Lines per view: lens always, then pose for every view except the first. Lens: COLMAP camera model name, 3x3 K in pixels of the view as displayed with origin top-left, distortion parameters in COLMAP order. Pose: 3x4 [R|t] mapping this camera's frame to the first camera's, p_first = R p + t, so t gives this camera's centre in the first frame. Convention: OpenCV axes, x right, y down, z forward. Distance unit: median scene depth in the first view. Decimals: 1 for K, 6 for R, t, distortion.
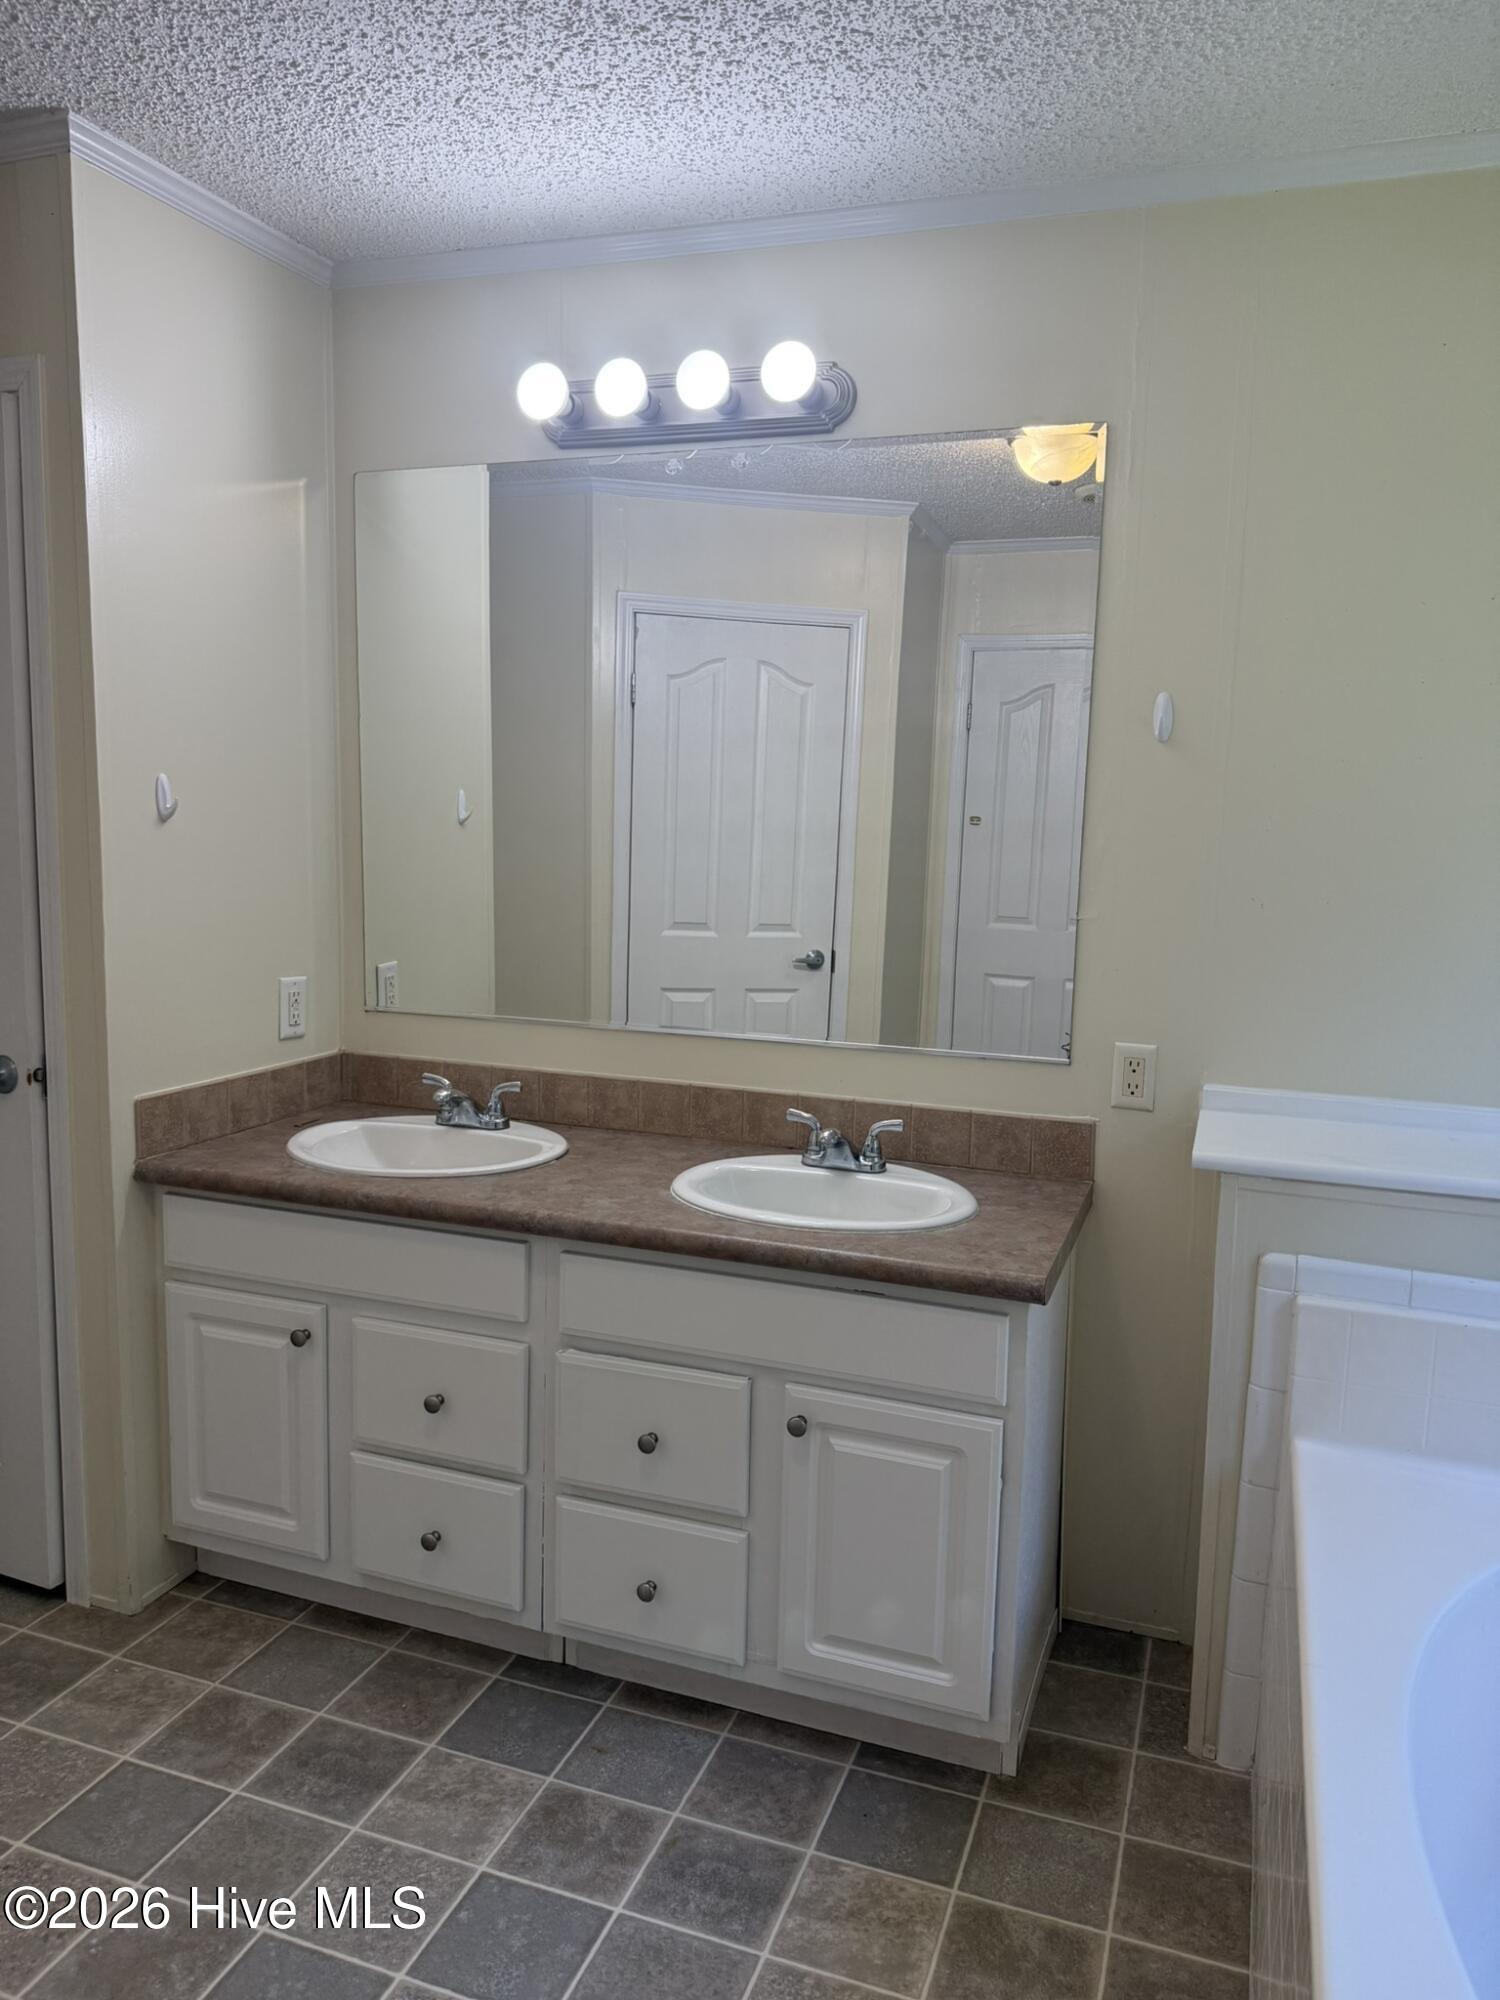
lens RADIAL K [[1407.3, 0, 745.0], [0, 1407.3, 997.8], [0, 0, 1]] dist [0.025146, -0.025009]
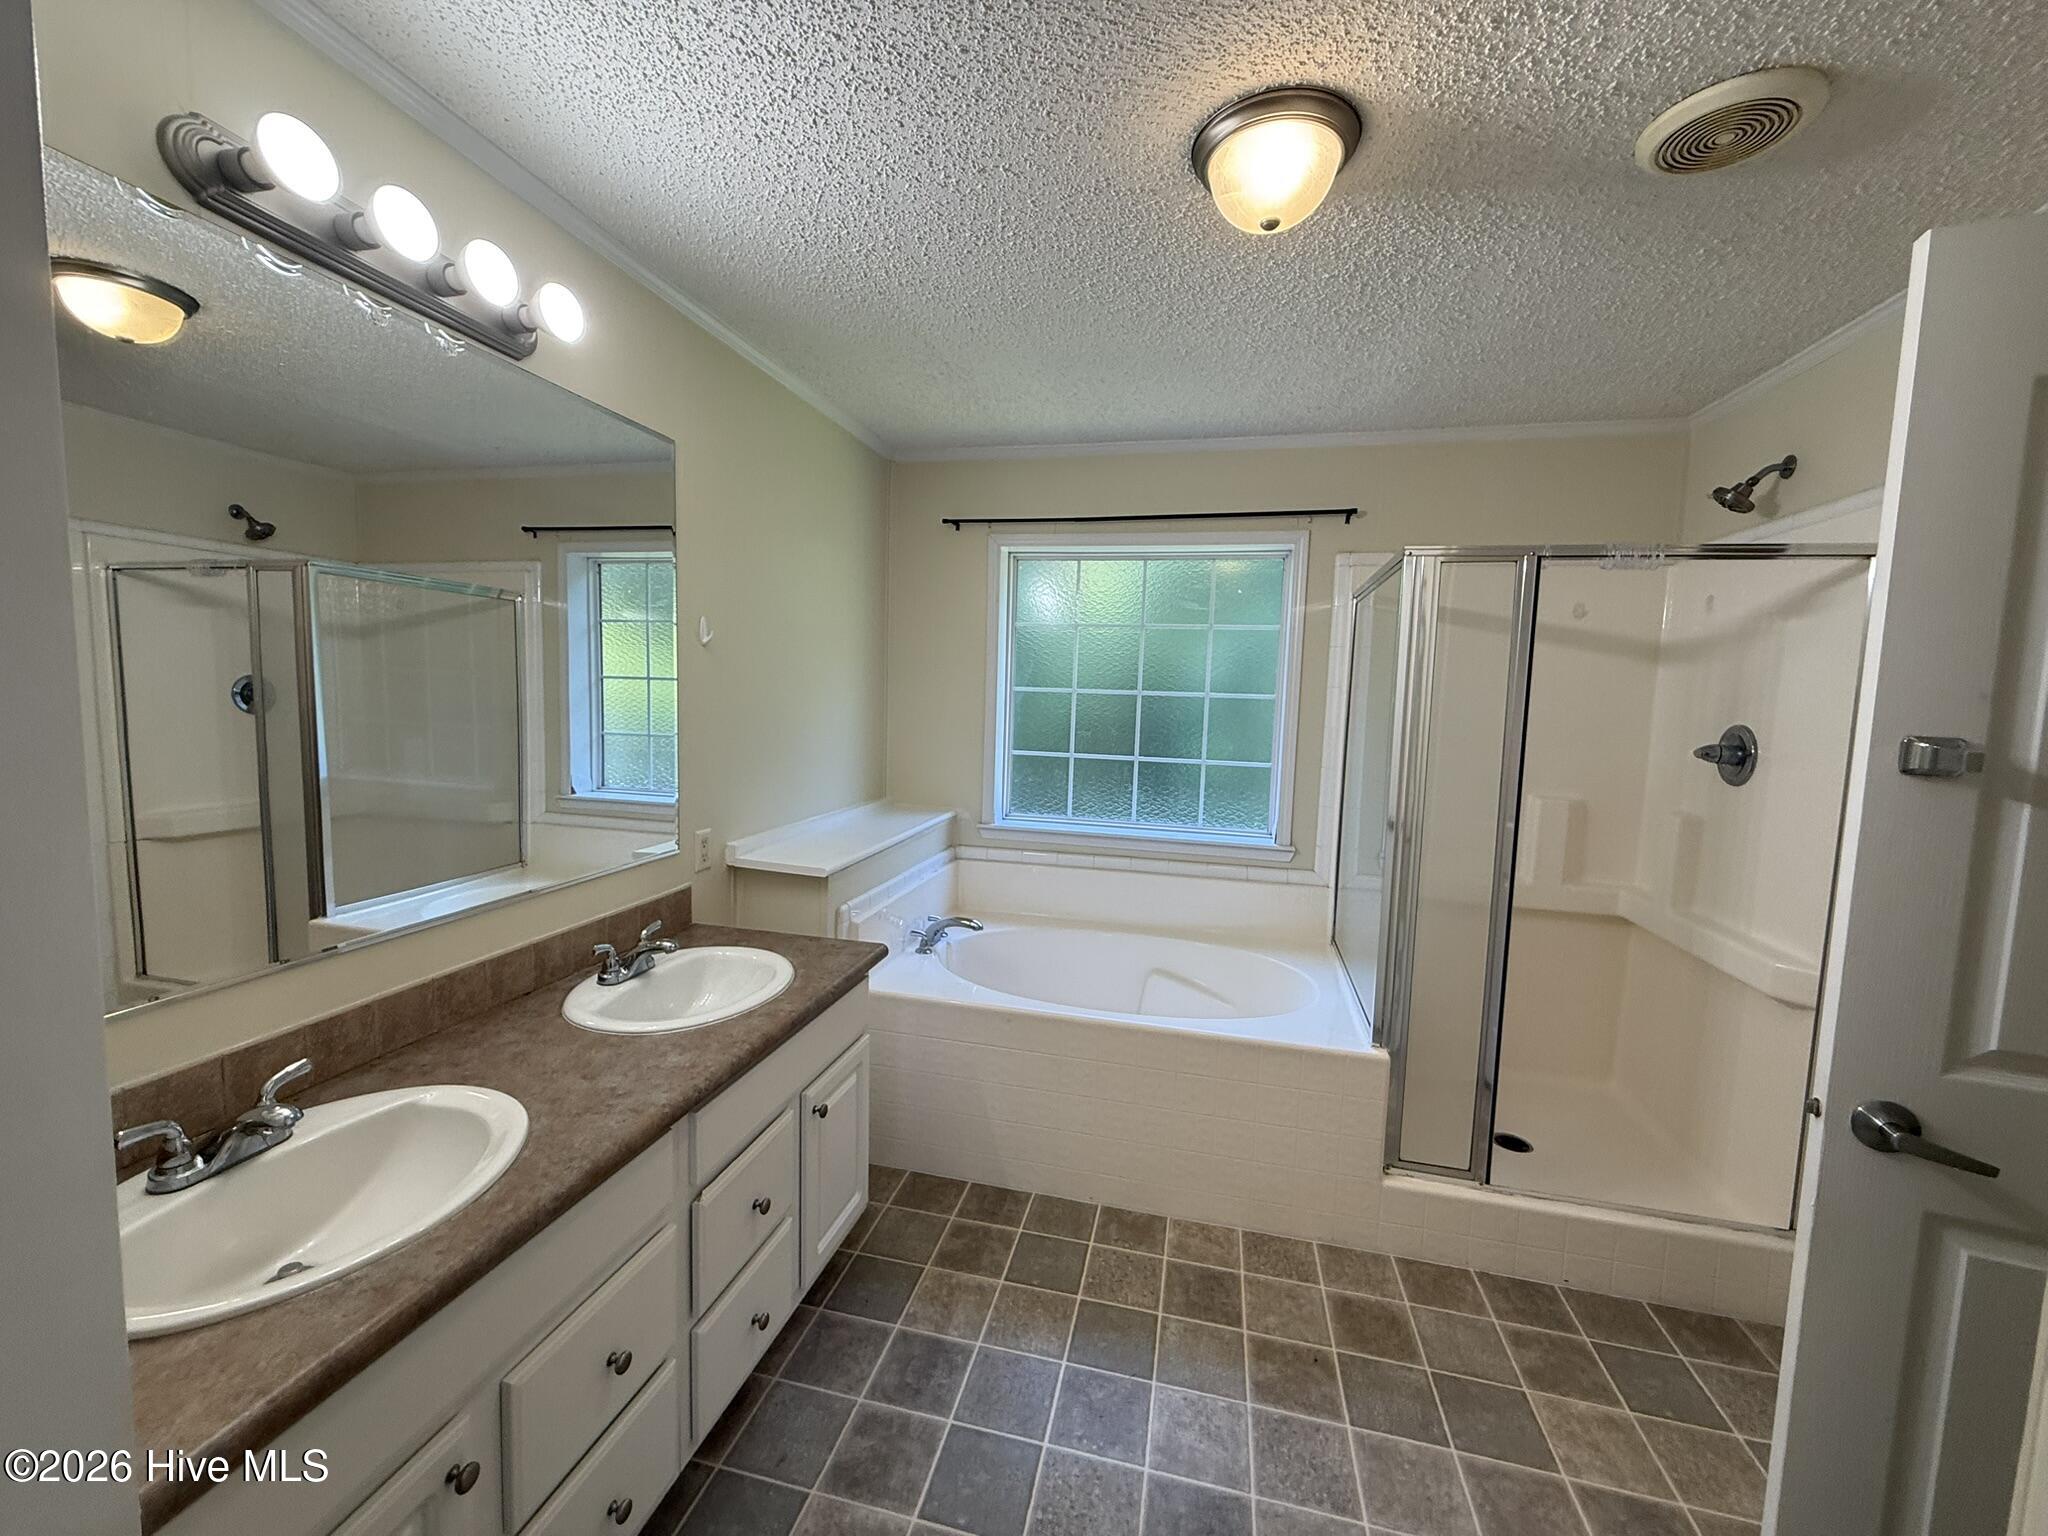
lens RADIAL K [[816.1, 0, 1011.2], [0, 816.1, 766.6], [0, 0, 1]] dist [-0.000962, -0.000460]
pose [[-0.089782, -0.128447, 0.987644, -0.756508], [0.099650, 0.985514, 0.137229, -0.148326], [-0.990964, 0.110739, -0.075682, 0.793458]]
